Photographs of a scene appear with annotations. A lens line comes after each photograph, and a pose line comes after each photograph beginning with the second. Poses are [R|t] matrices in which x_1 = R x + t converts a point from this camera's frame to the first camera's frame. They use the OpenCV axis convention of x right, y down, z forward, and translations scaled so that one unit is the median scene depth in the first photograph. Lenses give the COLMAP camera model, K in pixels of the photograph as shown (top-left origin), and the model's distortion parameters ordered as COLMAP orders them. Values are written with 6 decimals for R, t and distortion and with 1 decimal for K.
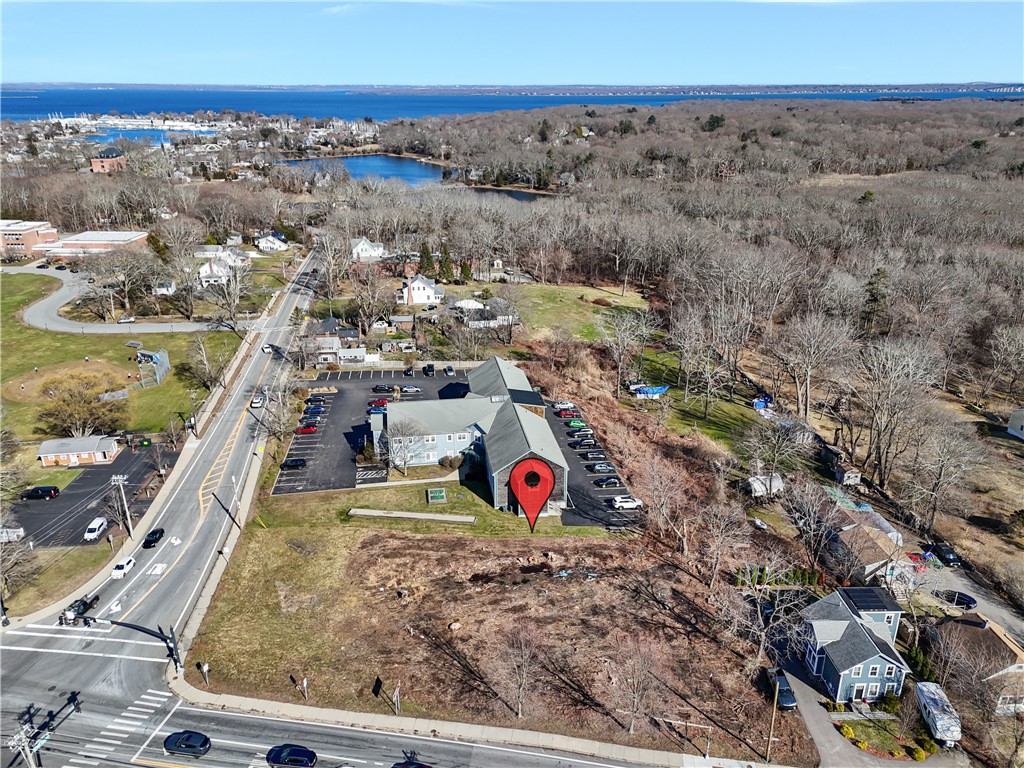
lens RADIAL K [[745.8, 0, 512.0], [0, 745.8, 384.0], [0, 0, 1]] dist [0.088328, -0.081804]
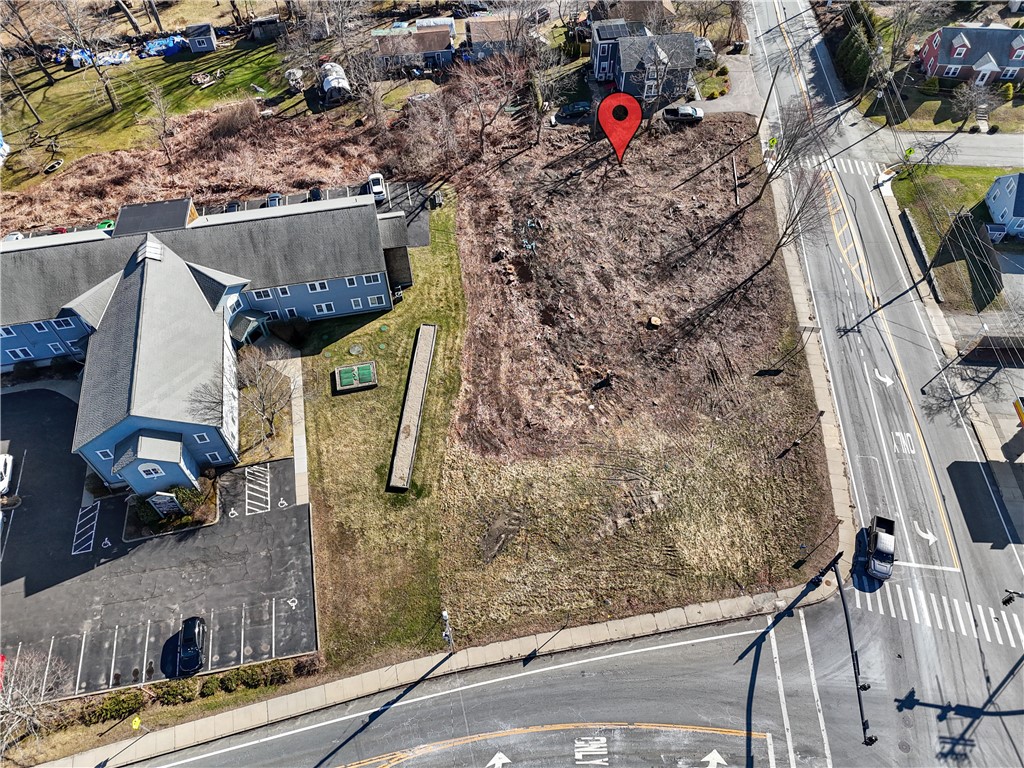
lens RADIAL K [[745.8, 0, 512.0], [0, 745.8, 384.0], [0, 0, 1]] dist [0.088328, -0.081804]
pose [[-0.059128, -0.807270, 0.587213, -0.533573], [0.367514, 0.529322, 0.764691, -0.310802], [-0.928136, 0.261024, 0.265385, 0.785520]]
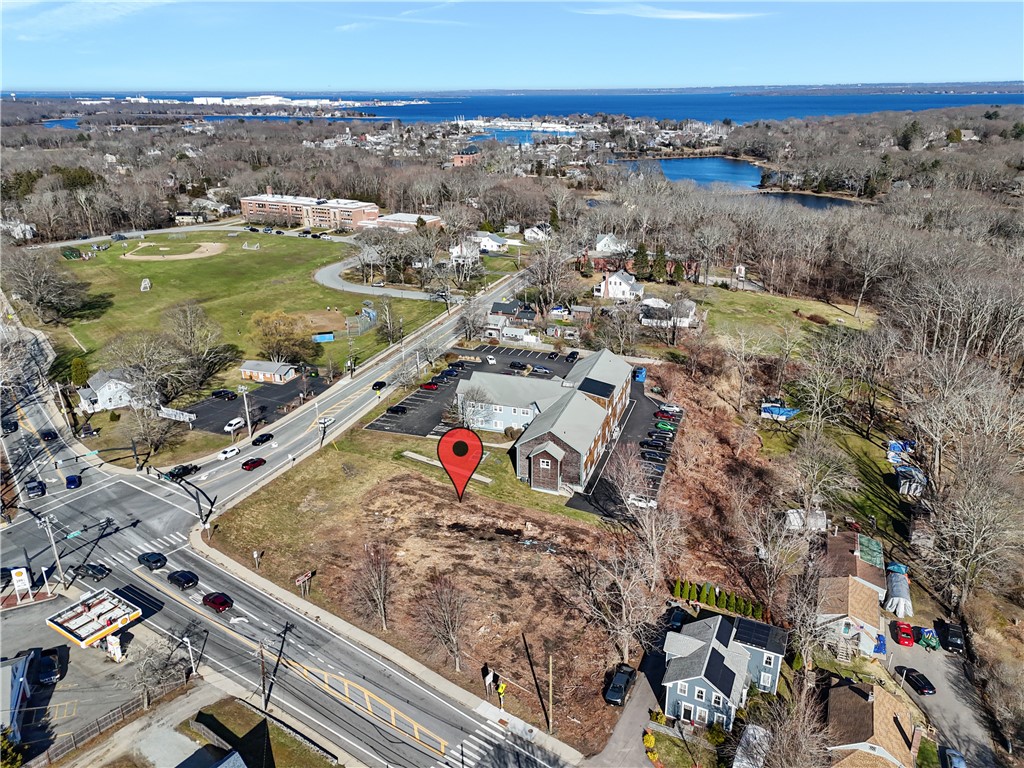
lens RADIAL K [[745.8, 0, 512.0], [0, 745.8, 384.0], [0, 0, 1]] dist [0.088328, -0.081804]
pose [[0.890441, 0.161112, -0.425626, 0.441581], [-0.162143, 0.986178, 0.034083, -0.003911], [0.425234, 0.038663, 0.904257, 0.010426]]
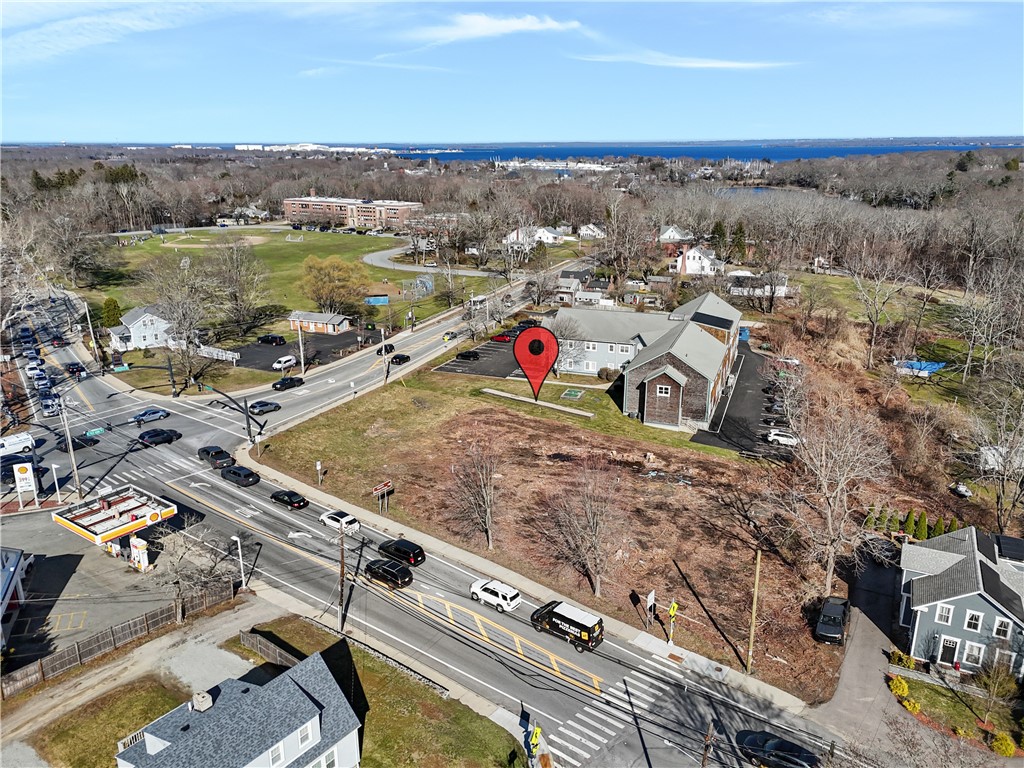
lens RADIAL K [[748.9, 0, 512.0], [0, 748.9, 384.0], [0, 0, 1]] dist [0.089963, -0.086941]
pose [[0.872391, 0.147244, -0.466103, 0.294396], [-0.178355, 0.983696, -0.023069, 0.189581], [0.455107, 0.103257, 0.884429, 0.151604]]
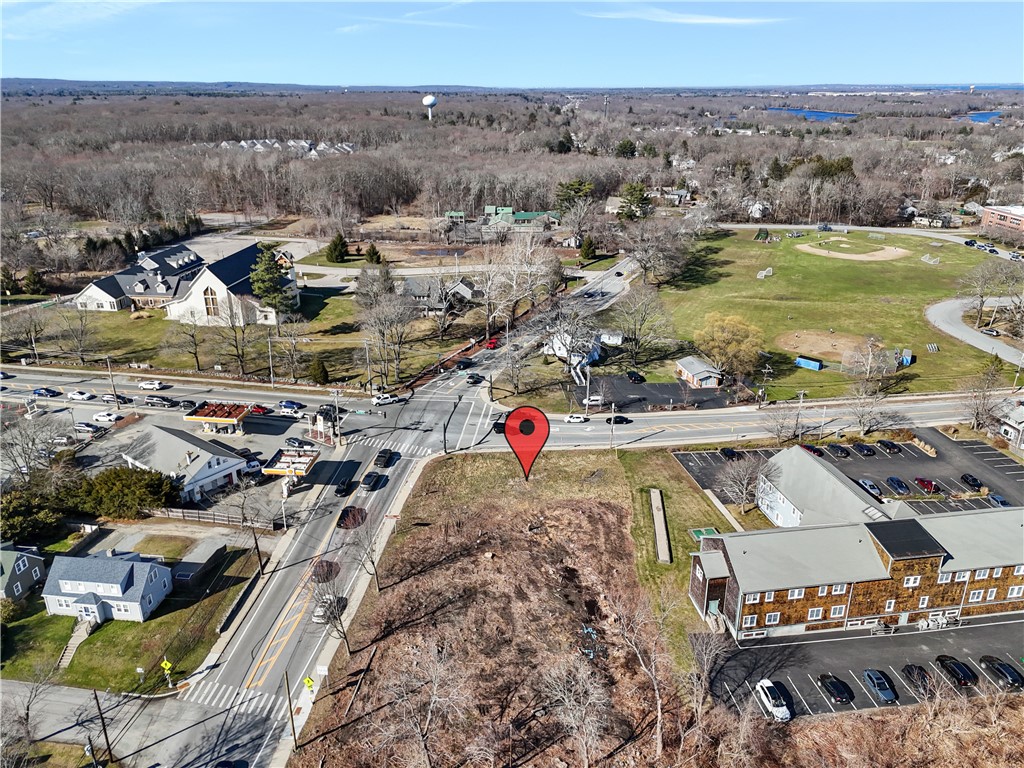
lens RADIAL K [[745.8, 0, 512.0], [0, 745.8, 384.0], [0, 0, 1]] dist [0.088328, -0.081804]
pose [[0.019315, 0.369408, -0.929067, 0.745186], [-0.365292, 0.867605, 0.337376, -0.255029], [0.930692, 0.332865, 0.151699, 0.643345]]
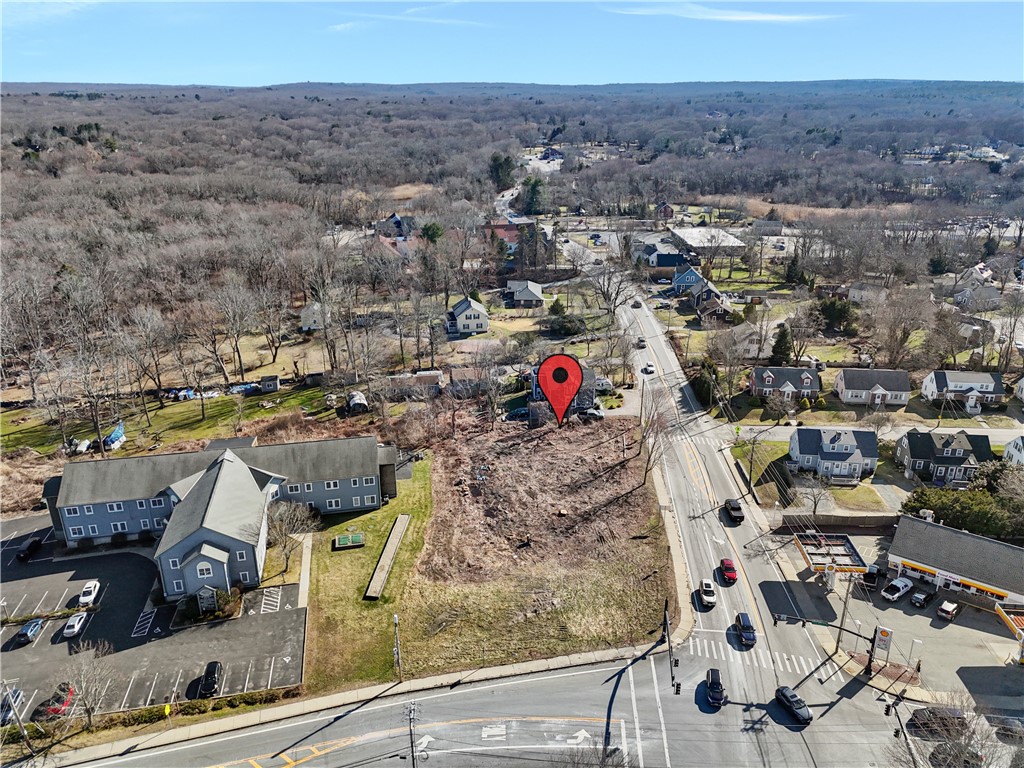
lens RADIAL K [[748.9, 0, 512.0], [0, 748.9, 384.0], [0, 0, 1]] dist [0.089963, -0.086941]
pose [[-0.054088, -0.370291, 0.927340, -0.967634], [0.366596, 0.856483, 0.363379, -0.294932], [-0.928807, 0.359614, 0.089421, 0.742065]]
